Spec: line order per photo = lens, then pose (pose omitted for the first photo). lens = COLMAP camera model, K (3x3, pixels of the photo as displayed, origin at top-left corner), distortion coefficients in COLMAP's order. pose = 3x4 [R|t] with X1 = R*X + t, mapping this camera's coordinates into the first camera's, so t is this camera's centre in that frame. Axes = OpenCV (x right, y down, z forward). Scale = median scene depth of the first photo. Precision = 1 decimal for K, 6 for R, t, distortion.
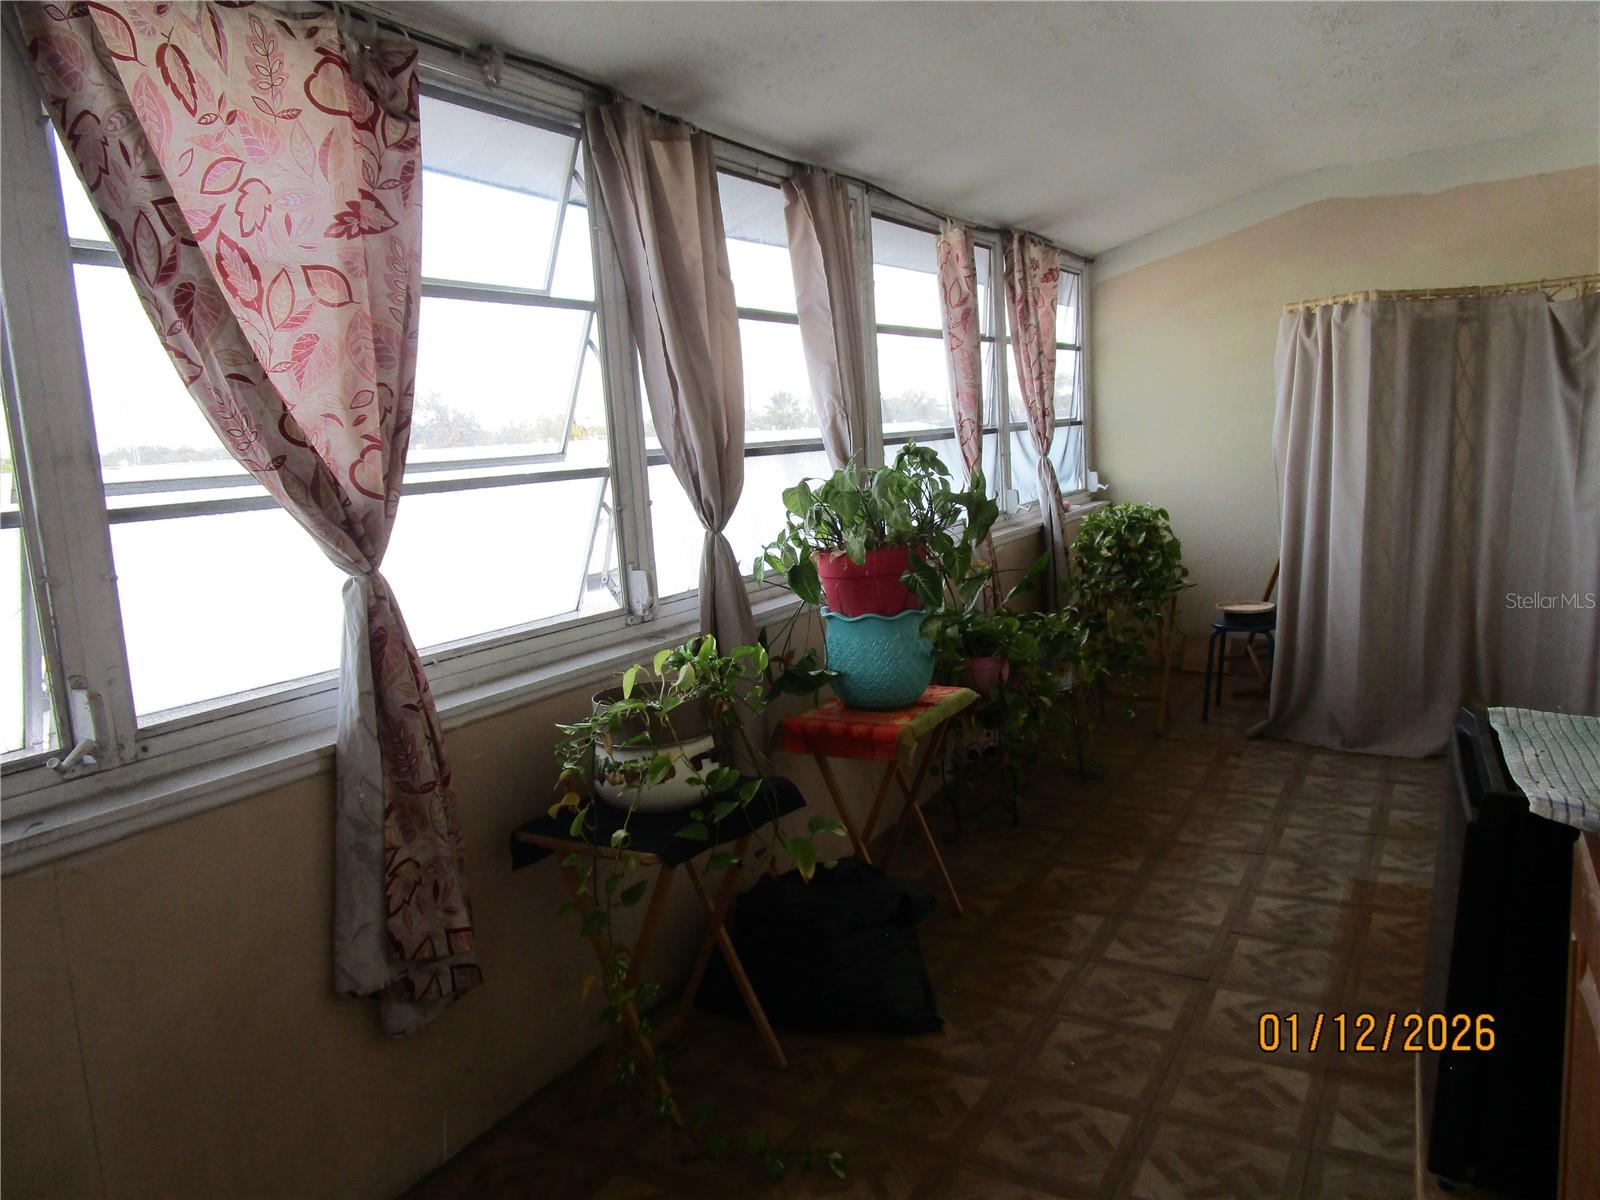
lens RADIAL K [[1133.0, 0, 803.6], [0, 1133.0, 597.7], [0, 0, 1]] dist [0.001627, -0.000888]
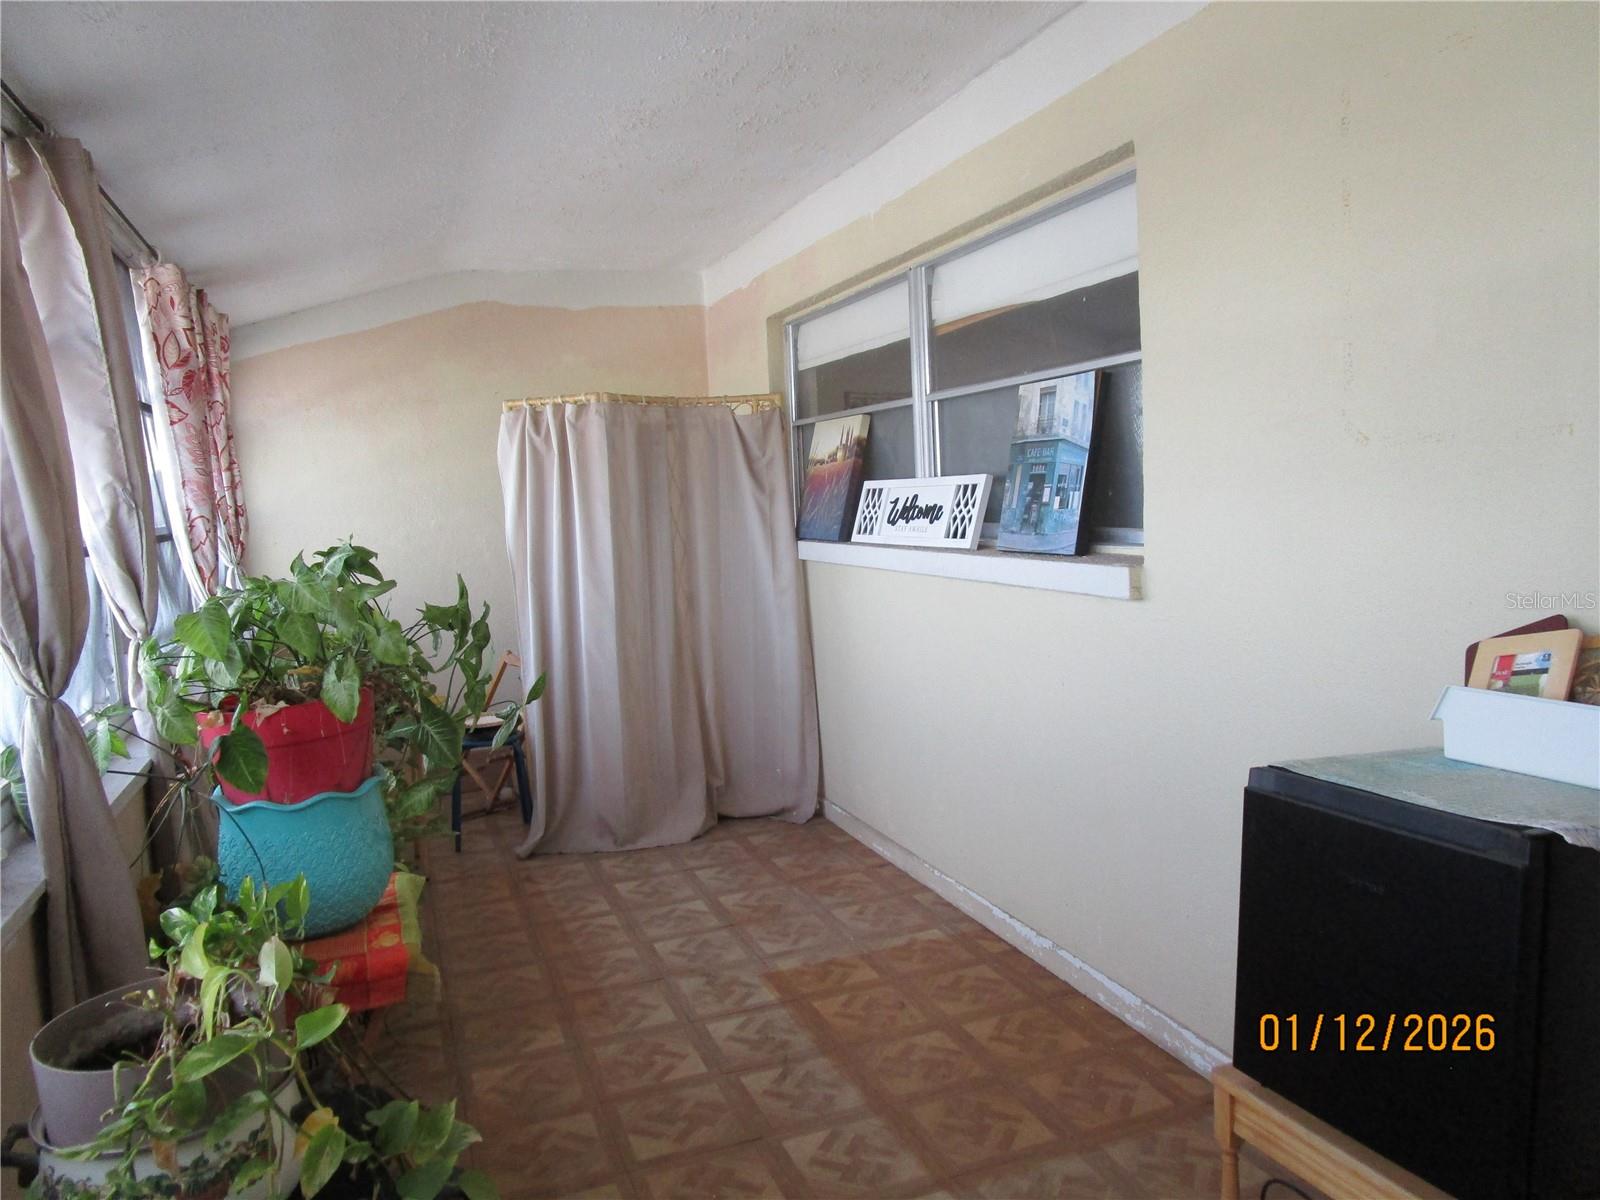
lens RADIAL K [[1145.7, 0, 798.6], [0, 1145.7, 606.5], [0, 0, 1]] dist [-0.015783, -0.002583]
pose [[0.651038, -0.057248, 0.756883, -0.181774], [0.124840, 0.991648, -0.032378, -0.026486], [-0.748708, 0.115569, 0.652748, 0.231973]]
